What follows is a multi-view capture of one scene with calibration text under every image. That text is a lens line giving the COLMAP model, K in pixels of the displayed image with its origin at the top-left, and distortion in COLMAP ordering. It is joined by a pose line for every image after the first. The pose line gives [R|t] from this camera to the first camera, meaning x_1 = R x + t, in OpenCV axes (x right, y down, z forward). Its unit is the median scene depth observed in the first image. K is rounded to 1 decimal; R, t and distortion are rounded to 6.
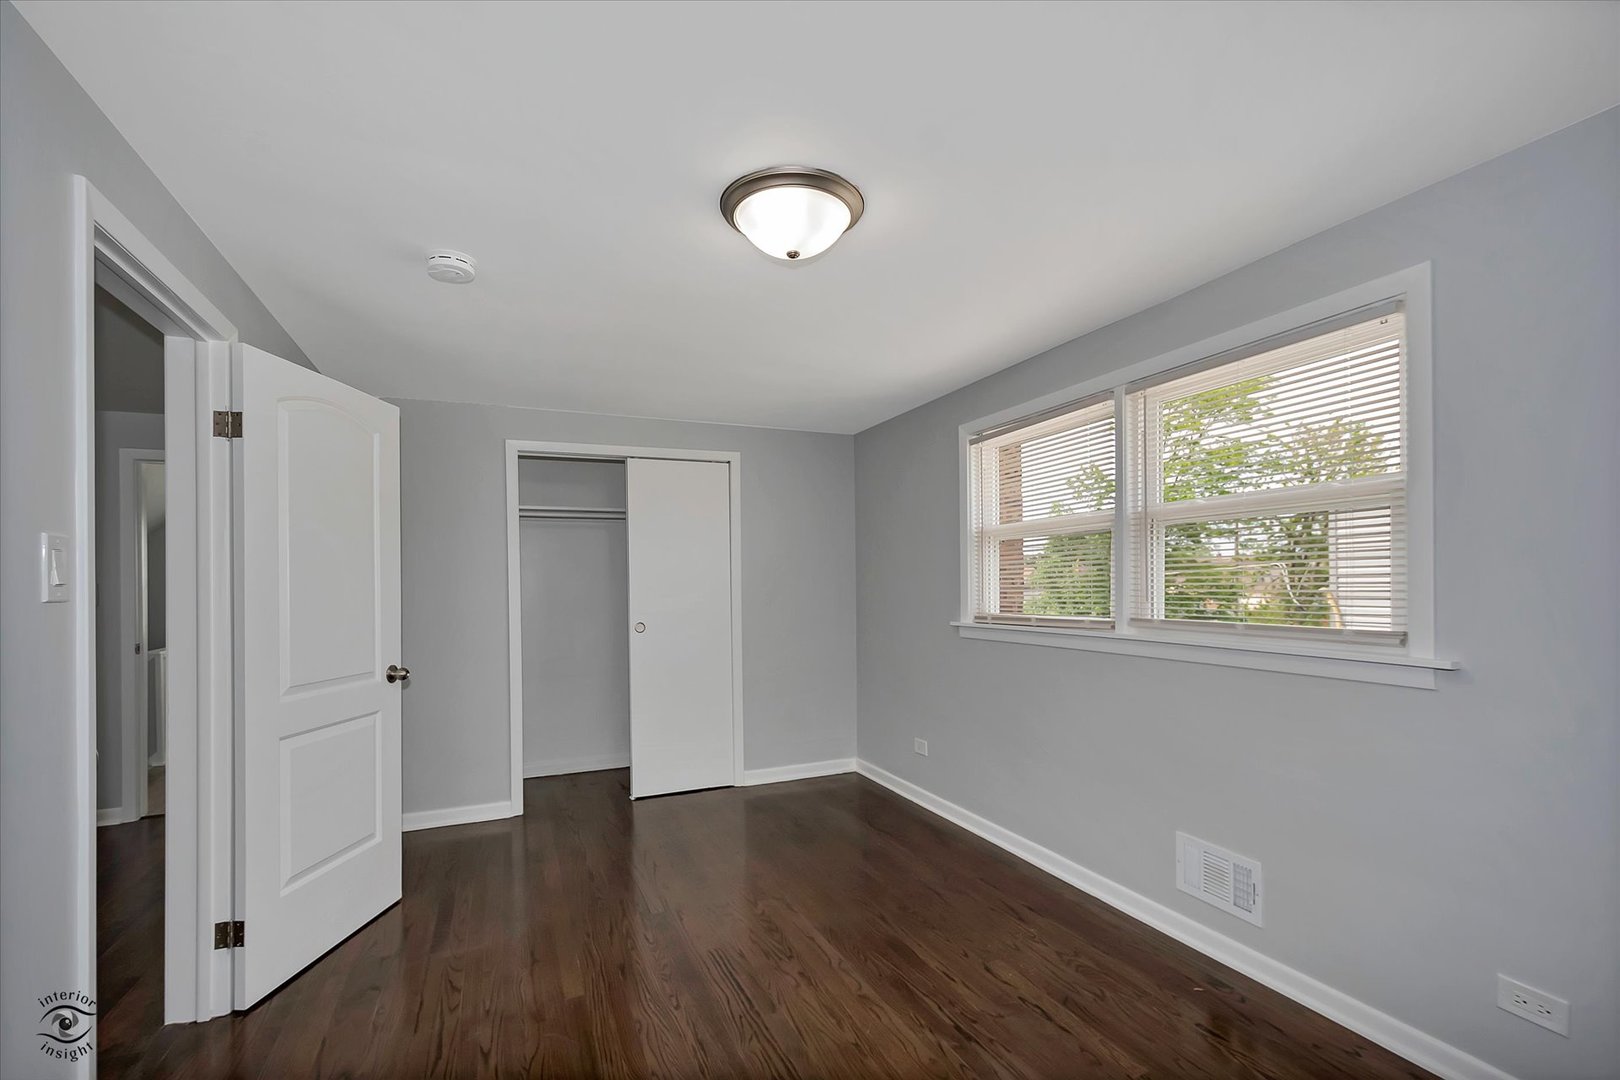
lens RADIAL K [[711.5, 0, 803.4], [0, 711.5, 582.9], [0, 0, 1]] dist [-0.000135, -0.000073]
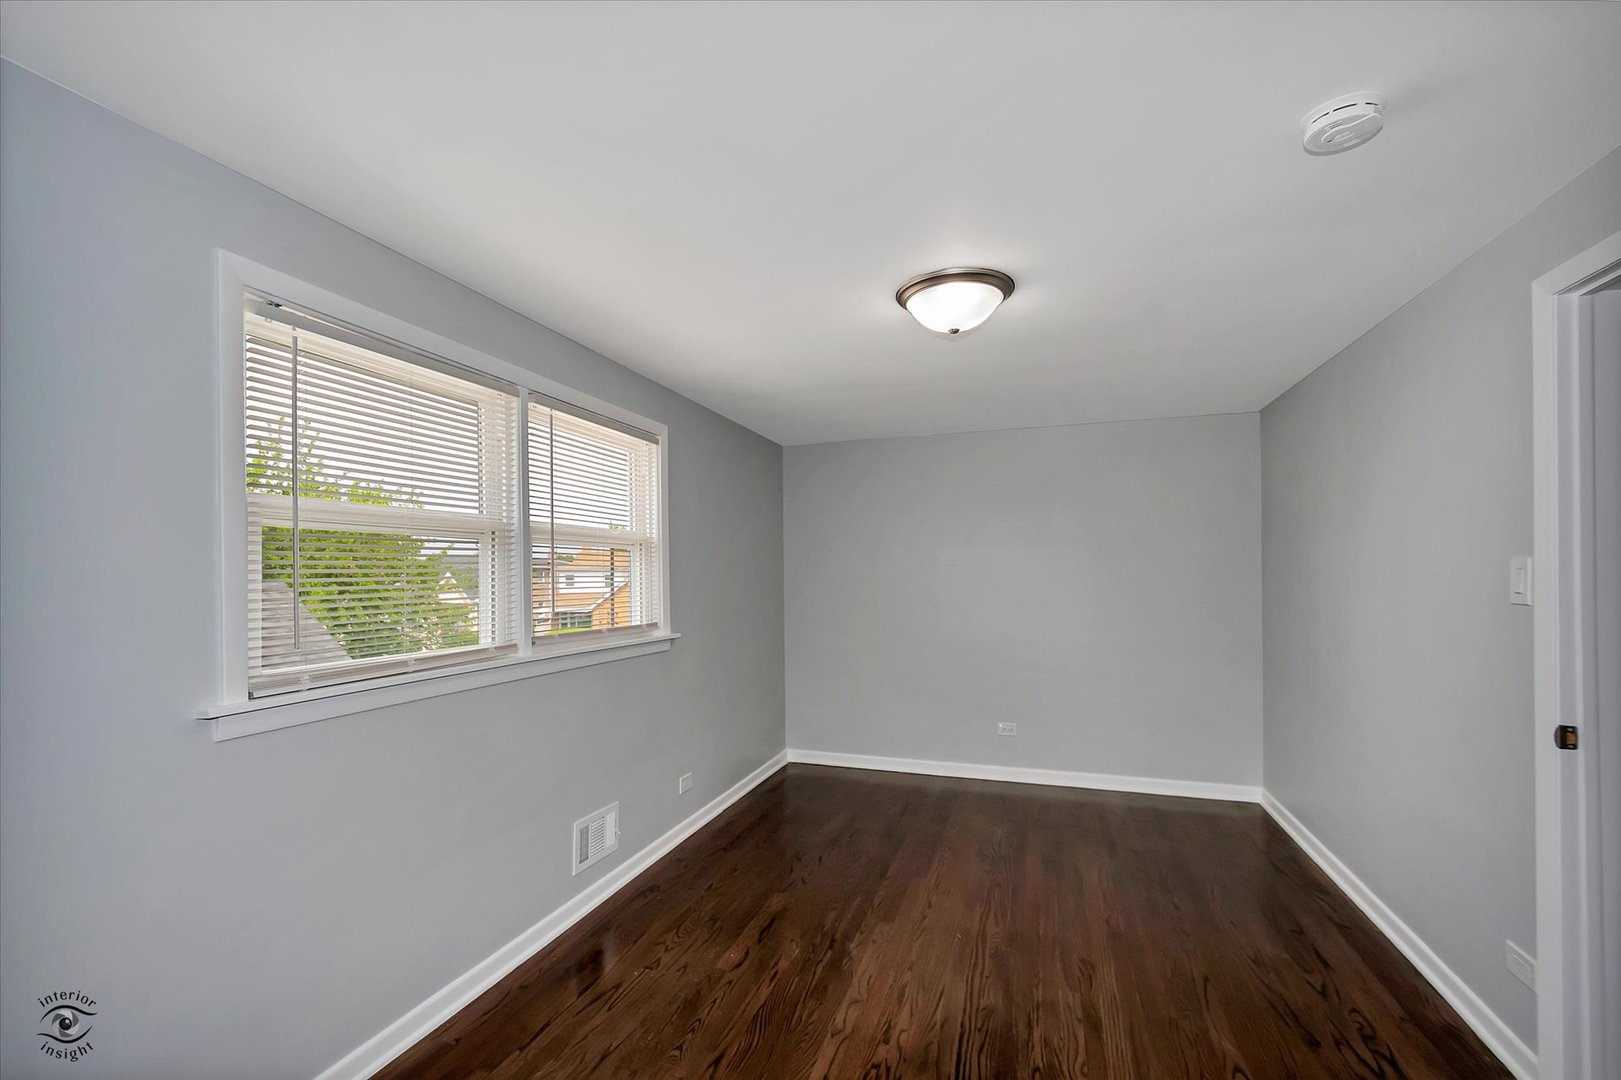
lens RADIAL K [[711.9, 0, 803.9], [0, 711.9, 582.9], [0, 0, 1]] dist [-0.000135, -0.000073]
pose [[-0.756114, 0.011490, 0.654339, -0.555090], [0.014319, 0.999897, -0.001012, -0.021479], [-0.654283, 0.008604, -0.756200, 1.883580]]
